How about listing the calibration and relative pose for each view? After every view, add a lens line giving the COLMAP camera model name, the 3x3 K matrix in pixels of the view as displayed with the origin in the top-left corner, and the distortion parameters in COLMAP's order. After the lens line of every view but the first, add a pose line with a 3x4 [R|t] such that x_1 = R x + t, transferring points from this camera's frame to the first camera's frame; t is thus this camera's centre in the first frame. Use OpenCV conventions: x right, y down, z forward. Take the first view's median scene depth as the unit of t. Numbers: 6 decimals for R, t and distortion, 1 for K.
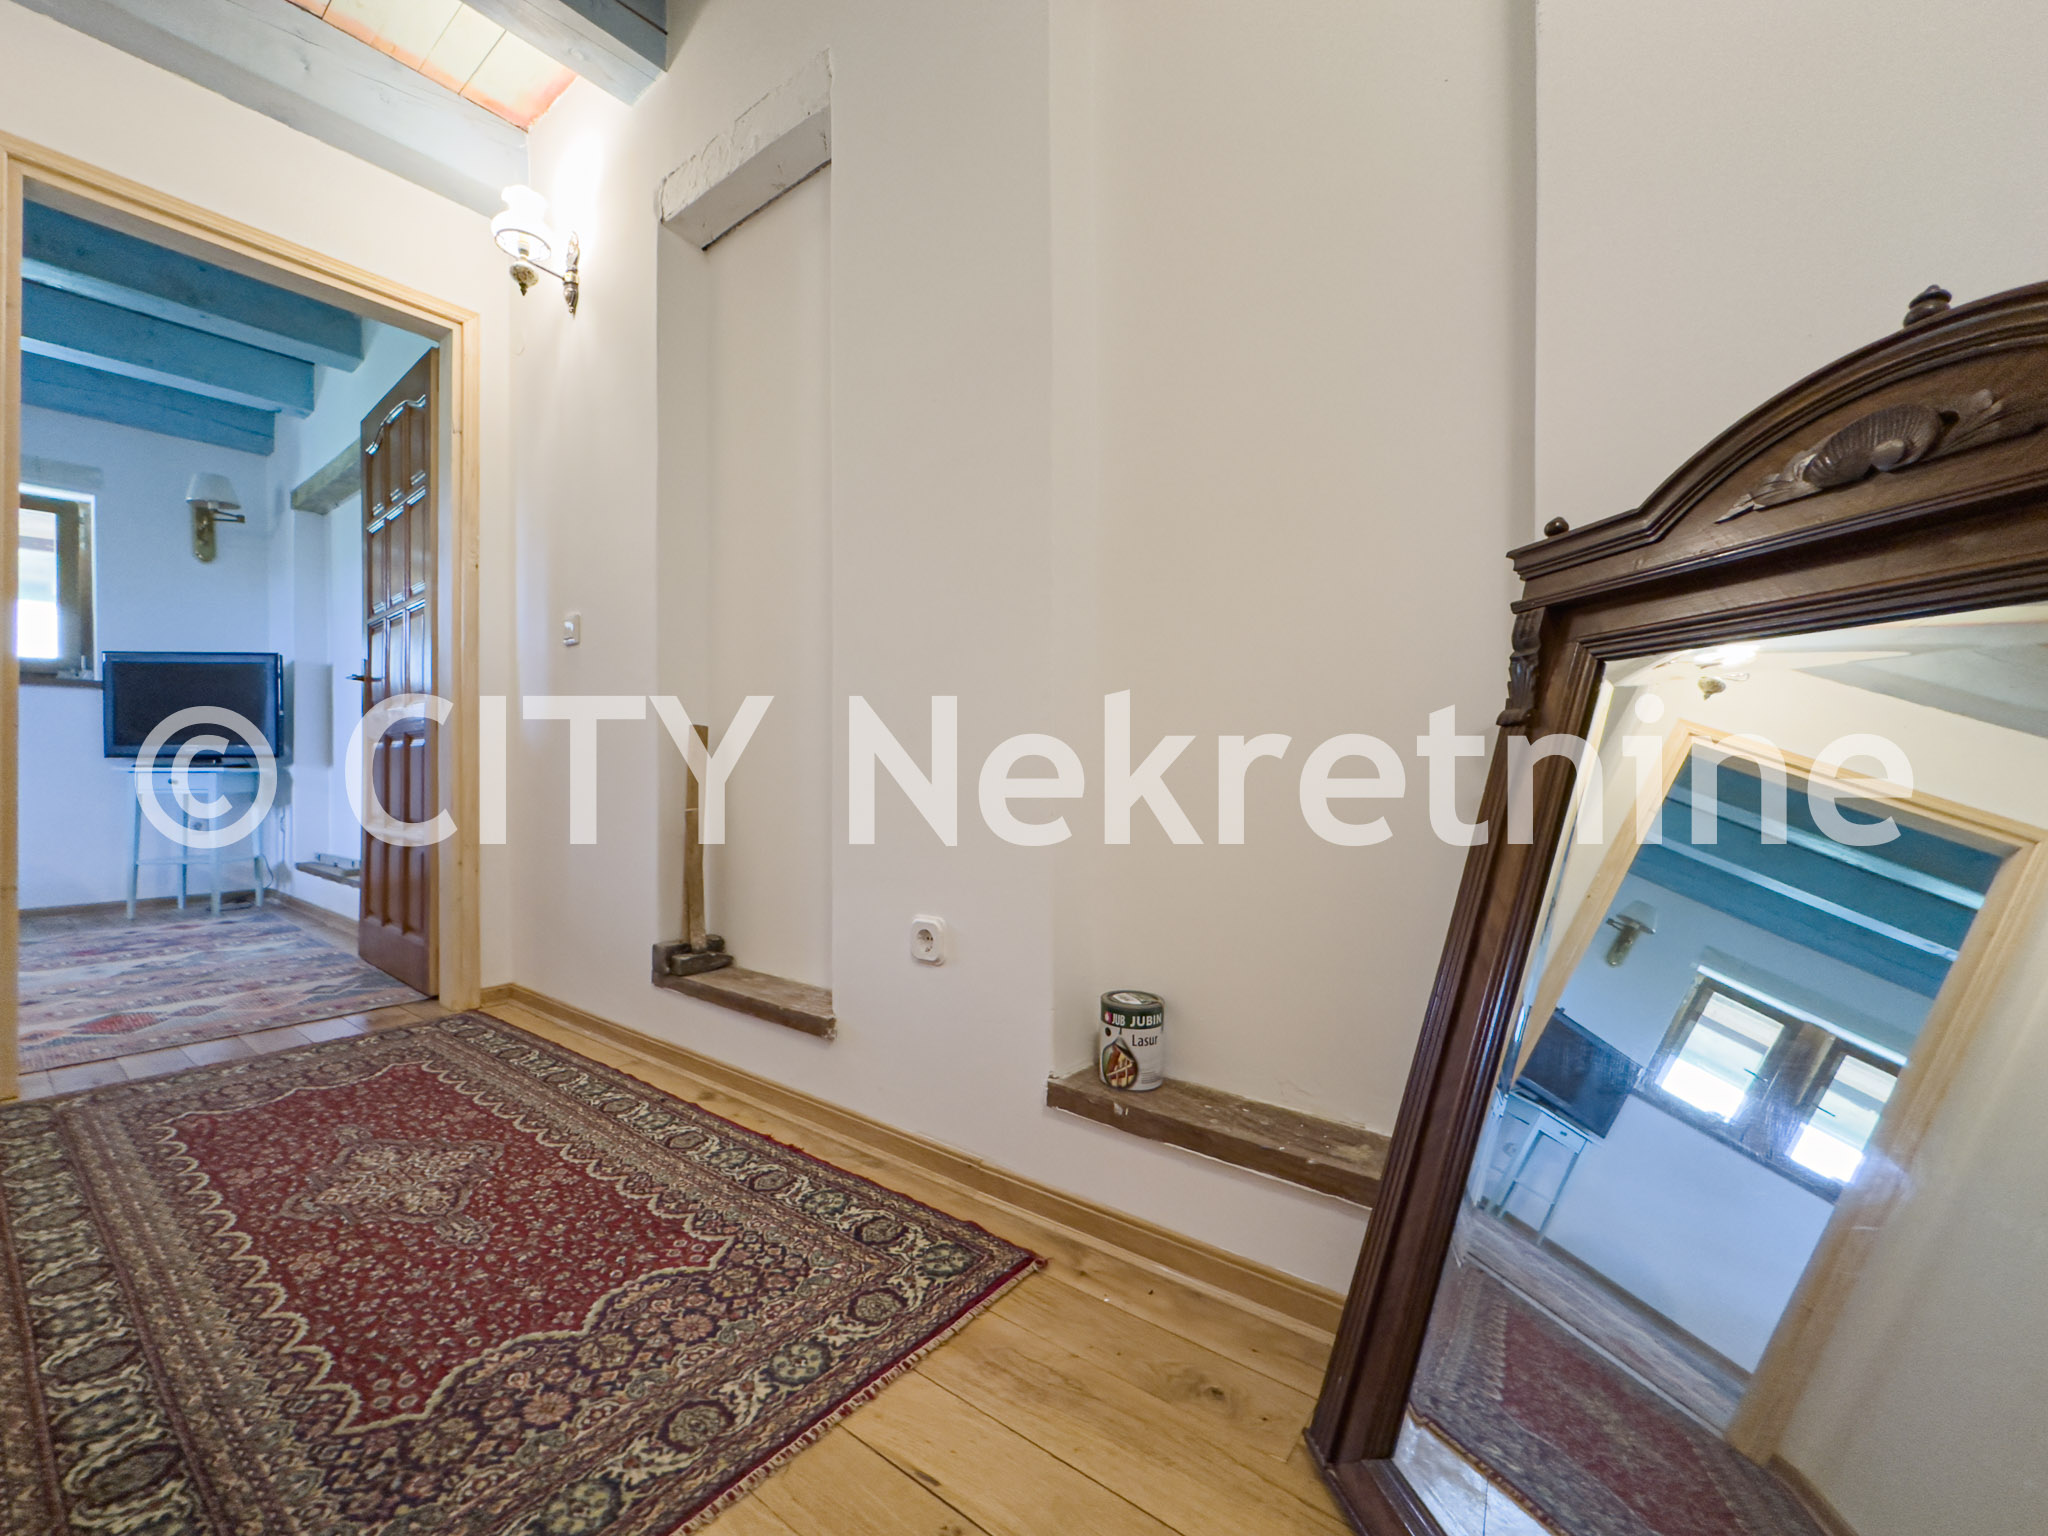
lens RADIAL K [[825.6, 0, 1009.6], [0, 825.6, 765.0], [0, 0, 1]] dist [-0.007782, 0.002004]
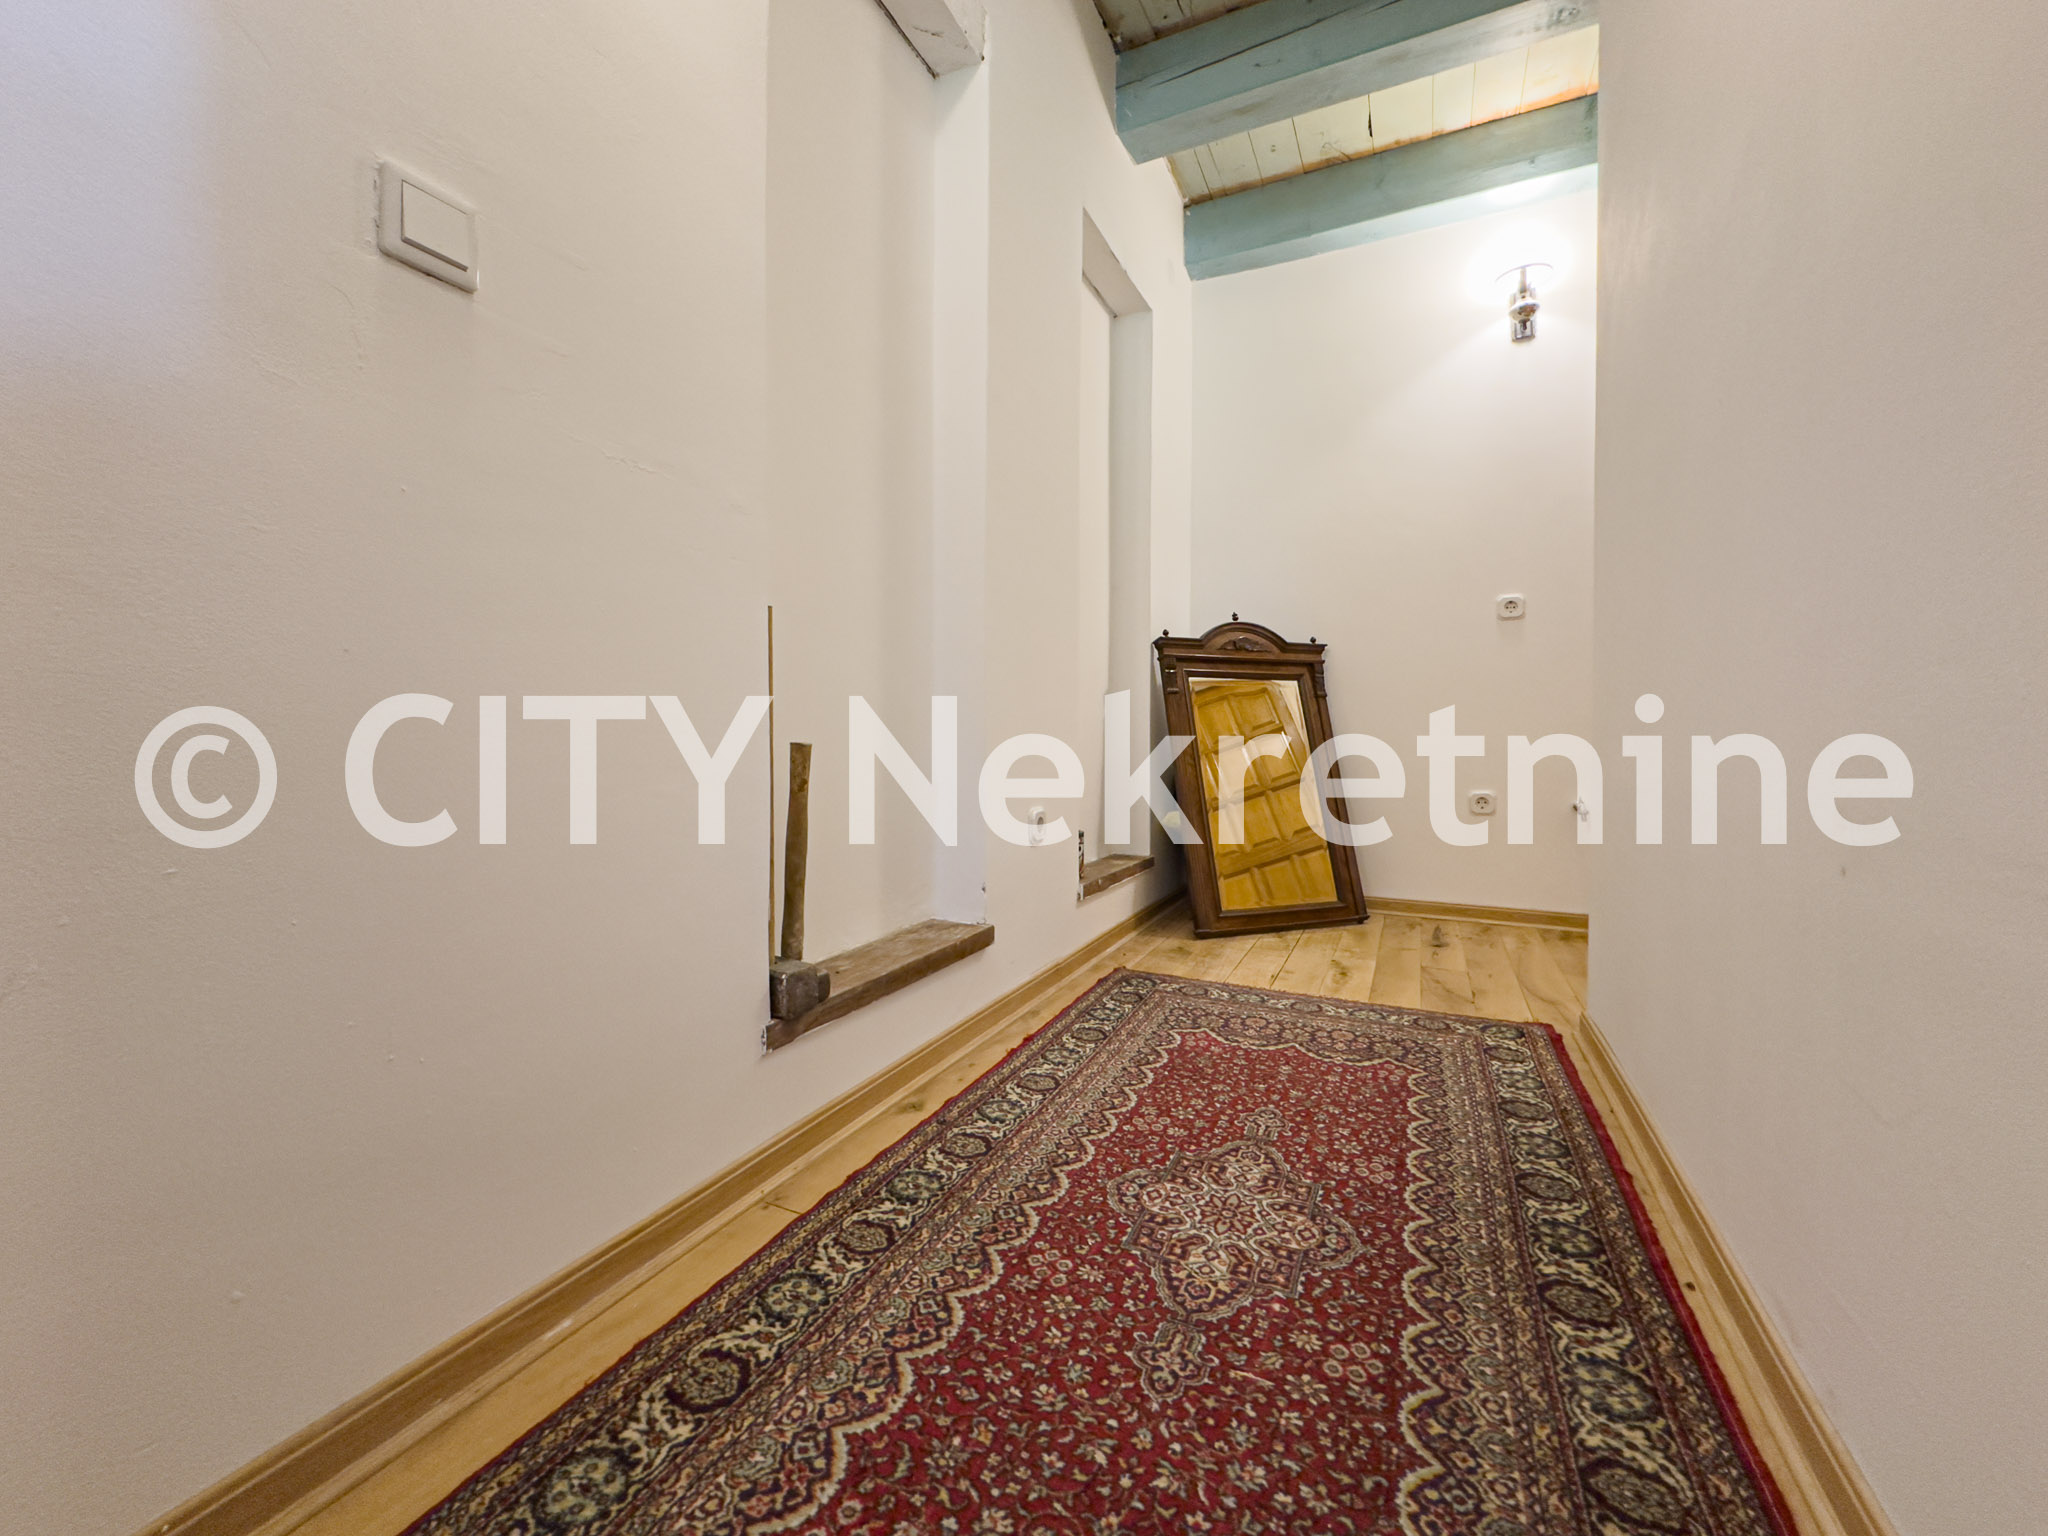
lens RADIAL K [[825.6, 0, 1012.7], [0, 825.6, 756.8], [0, 0, 1]] dist [-0.007782, 0.002004]
pose [[-0.189178, -0.033085, 0.981385, -1.592847], [-0.004242, 0.999450, 0.032876, 0.074150], [-0.981934, 0.002056, -0.189214, 1.492462]]
